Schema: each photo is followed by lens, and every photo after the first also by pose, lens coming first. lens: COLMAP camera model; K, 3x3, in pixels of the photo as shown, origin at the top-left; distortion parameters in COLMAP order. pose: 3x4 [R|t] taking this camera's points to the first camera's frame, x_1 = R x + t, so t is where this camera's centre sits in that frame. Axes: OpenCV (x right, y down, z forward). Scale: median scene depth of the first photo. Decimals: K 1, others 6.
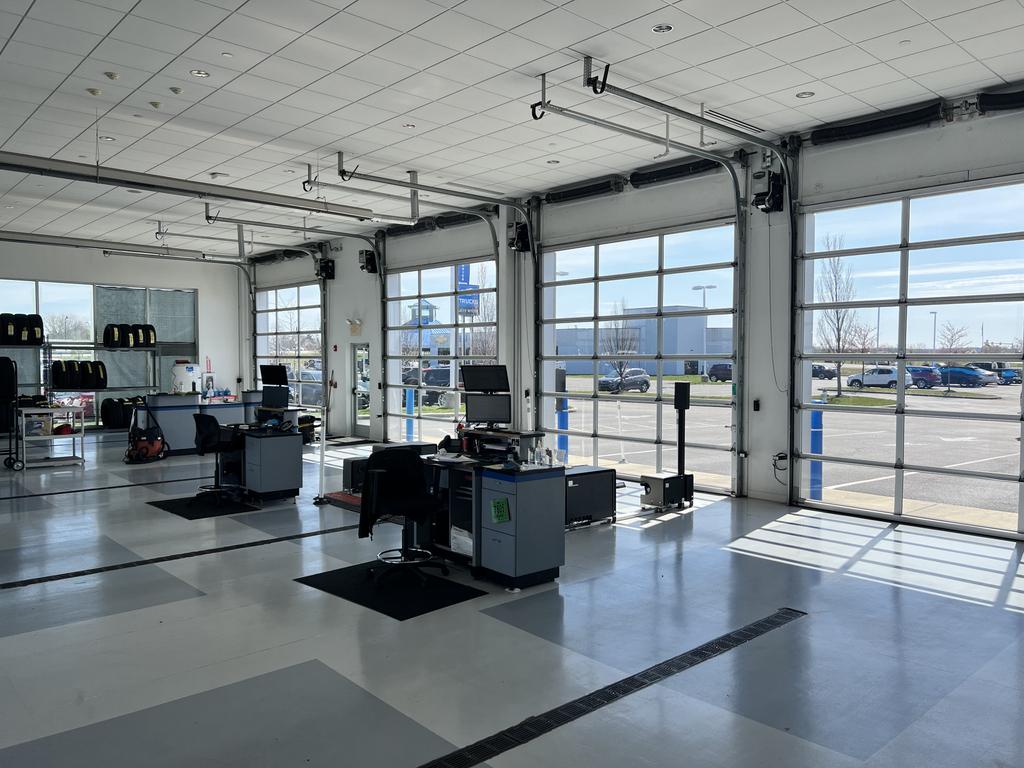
lens RADIAL K [[772.4, 0, 511.2], [0, 772.4, 387.1], [0, 0, 1]] dist [0.024953, -0.022940]
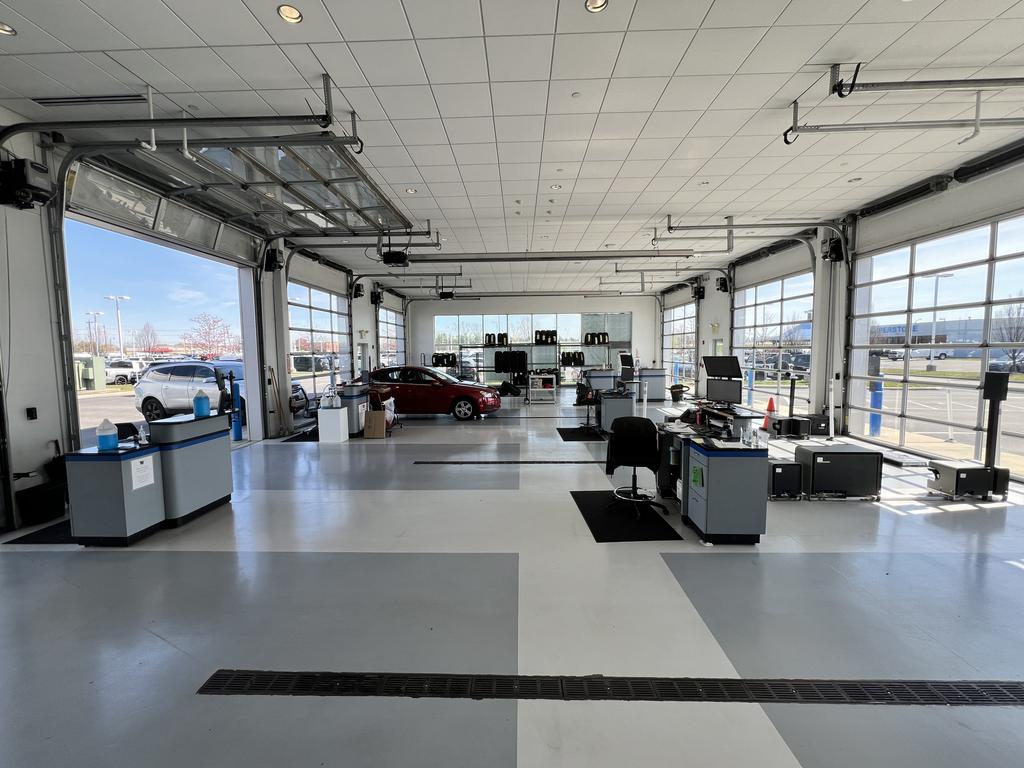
lens RADIAL K [[412.2, 0, 507.7], [0, 412.2, 379.3], [0, 0, 1]] dist [-0.000341, -0.001265]
pose [[0.715050, 0.037740, -0.698054, 0.110161], [-0.010967, 0.999024, 0.042778, -0.009564], [0.698987, -0.022933, 0.714767, 0.161536]]
